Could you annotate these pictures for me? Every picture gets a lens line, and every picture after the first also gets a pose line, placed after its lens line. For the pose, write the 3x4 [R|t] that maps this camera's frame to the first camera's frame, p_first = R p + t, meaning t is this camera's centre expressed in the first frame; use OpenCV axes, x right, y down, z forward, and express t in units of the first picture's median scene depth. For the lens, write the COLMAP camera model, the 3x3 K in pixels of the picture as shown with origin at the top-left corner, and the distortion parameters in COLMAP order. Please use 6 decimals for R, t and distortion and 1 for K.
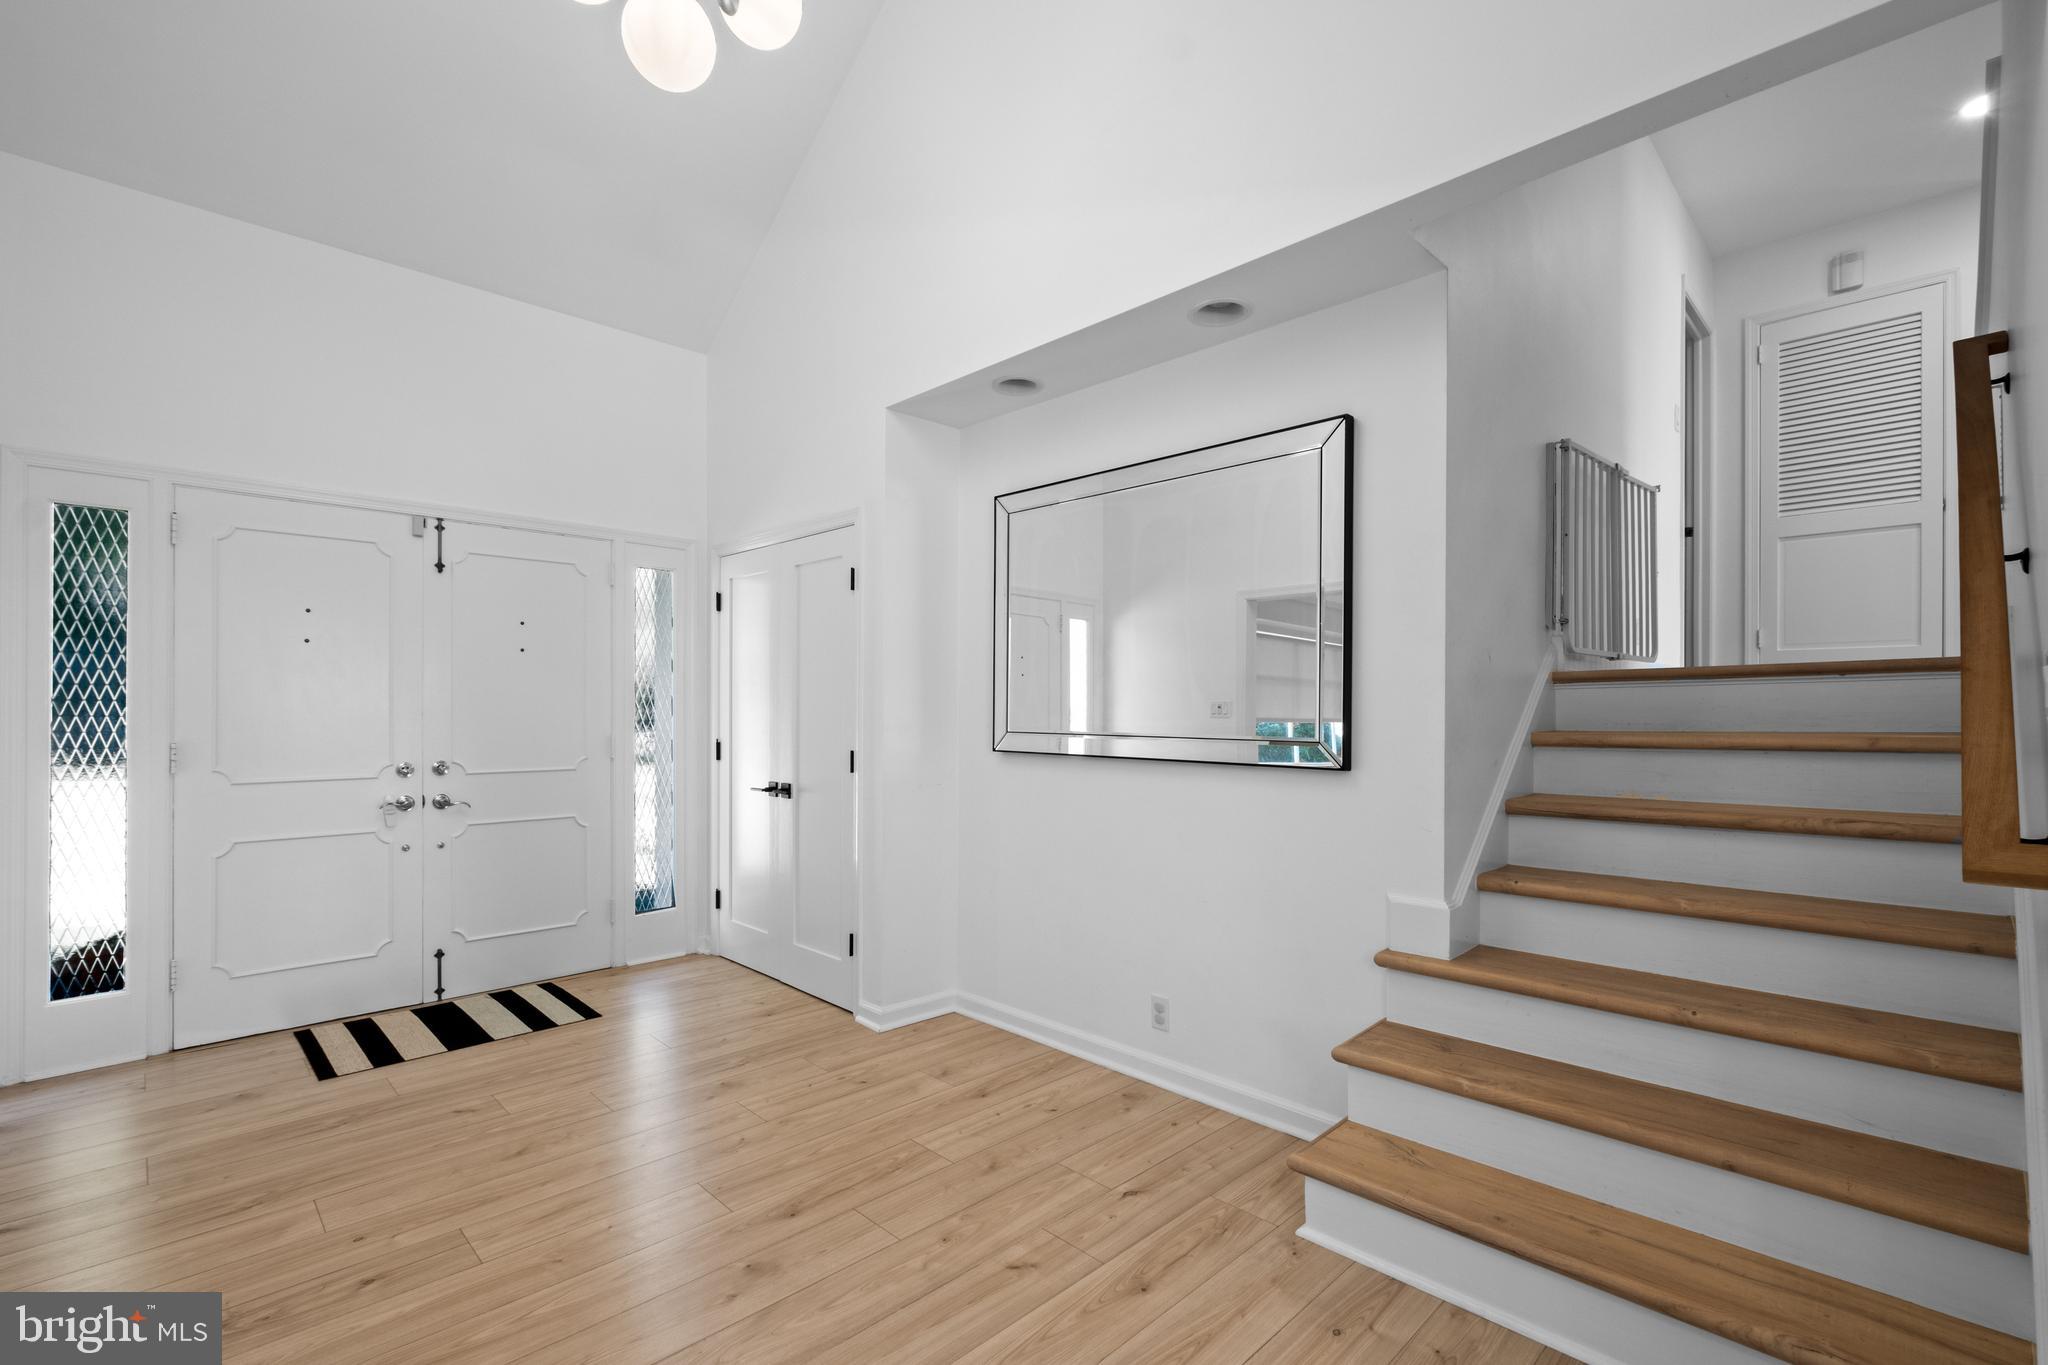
lens RADIAL K [[906.7, 0, 1023.1], [0, 906.7, 707.7], [0, 0, 1]] dist [-0.001062, -0.000263]
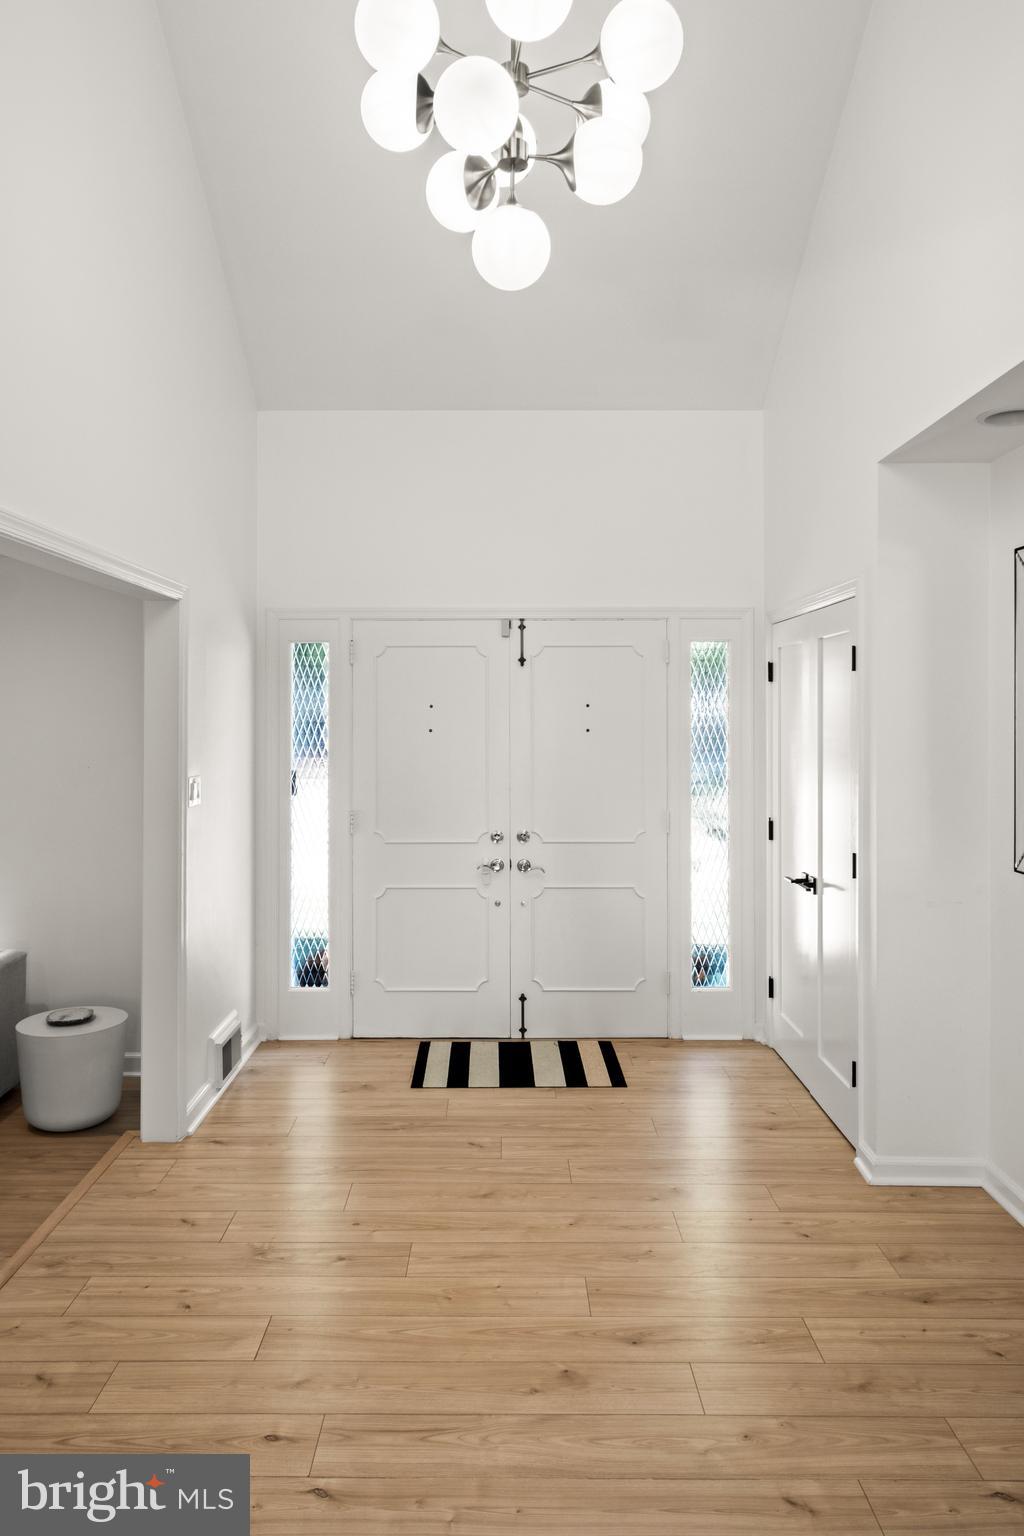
lens RADIAL K [[1046.1, 0, 503.6], [0, 1046.1, 721.9], [0, 0, 1]] dist [0.001007, -0.001335]
pose [[0.712109, -0.002007, -0.702066, 0.320571], [0.004225, 0.999990, 0.001426, -0.094900], [0.702056, -0.003982, 0.712110, 0.045383]]
